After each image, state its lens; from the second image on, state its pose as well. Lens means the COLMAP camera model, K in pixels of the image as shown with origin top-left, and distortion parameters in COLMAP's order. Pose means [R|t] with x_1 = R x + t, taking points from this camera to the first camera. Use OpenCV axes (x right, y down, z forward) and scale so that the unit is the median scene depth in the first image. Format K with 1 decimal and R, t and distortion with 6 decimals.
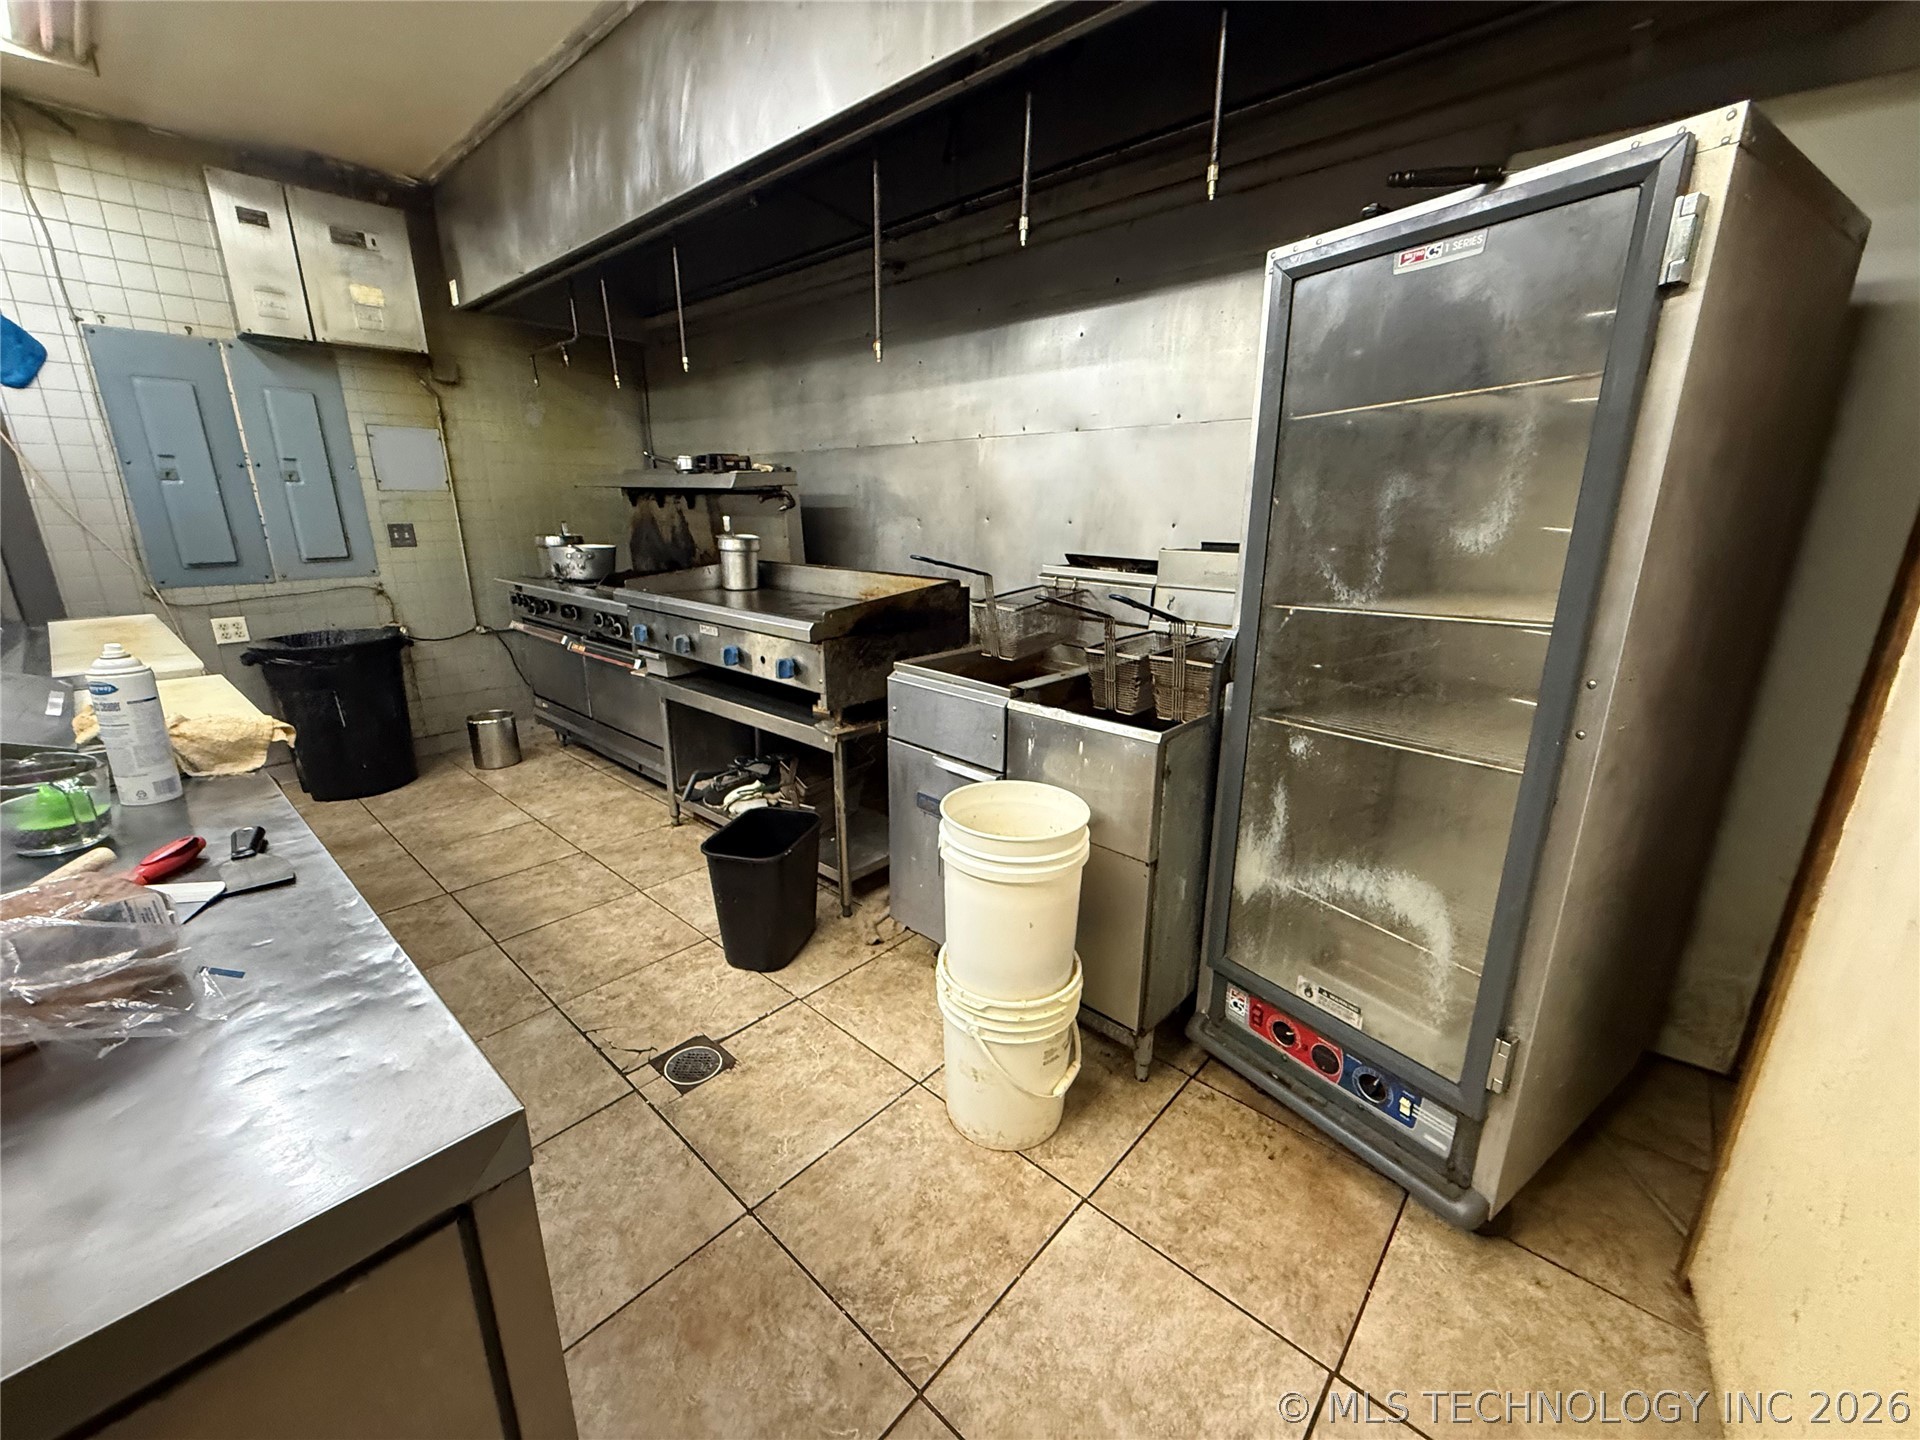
lens RADIAL K [[762.8, 0, 955.9], [0, 762.8, 723.9], [0, 0, 1]] dist [0.000080, -0.000076]
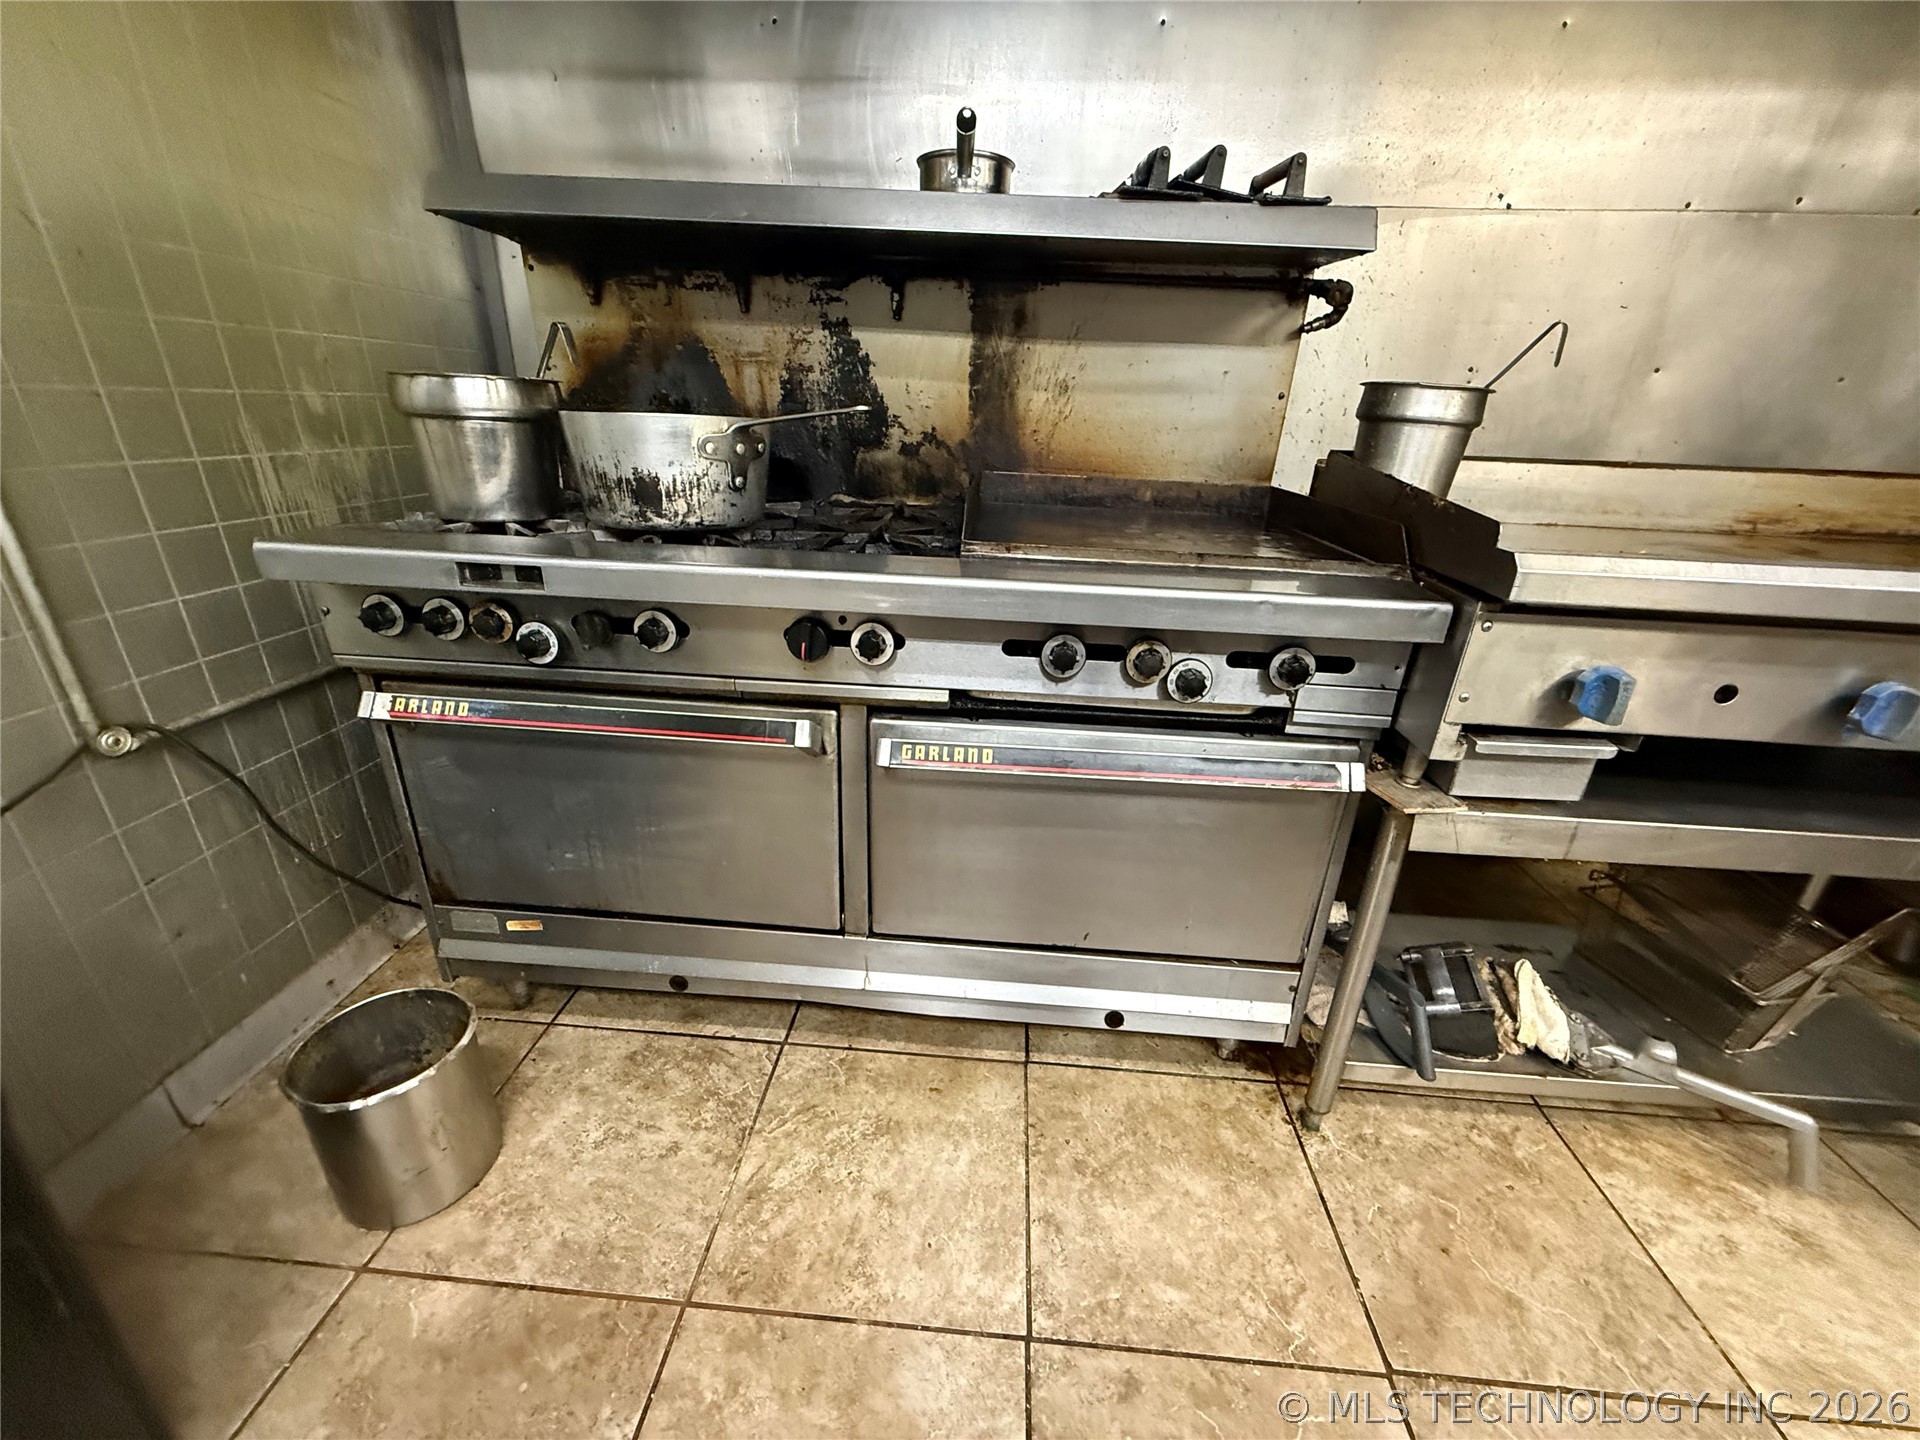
lens RADIAL K [[762.8, 0, 955.9], [0, 762.8, 723.9], [0, 0, 1]] dist [0.000080, -0.000076]
pose [[0.786453, -0.218408, 0.577745, -0.627681], [0.135558, 0.973622, 0.183535, -0.159698], [-0.602591, -0.066023, 0.795315, 0.710271]]
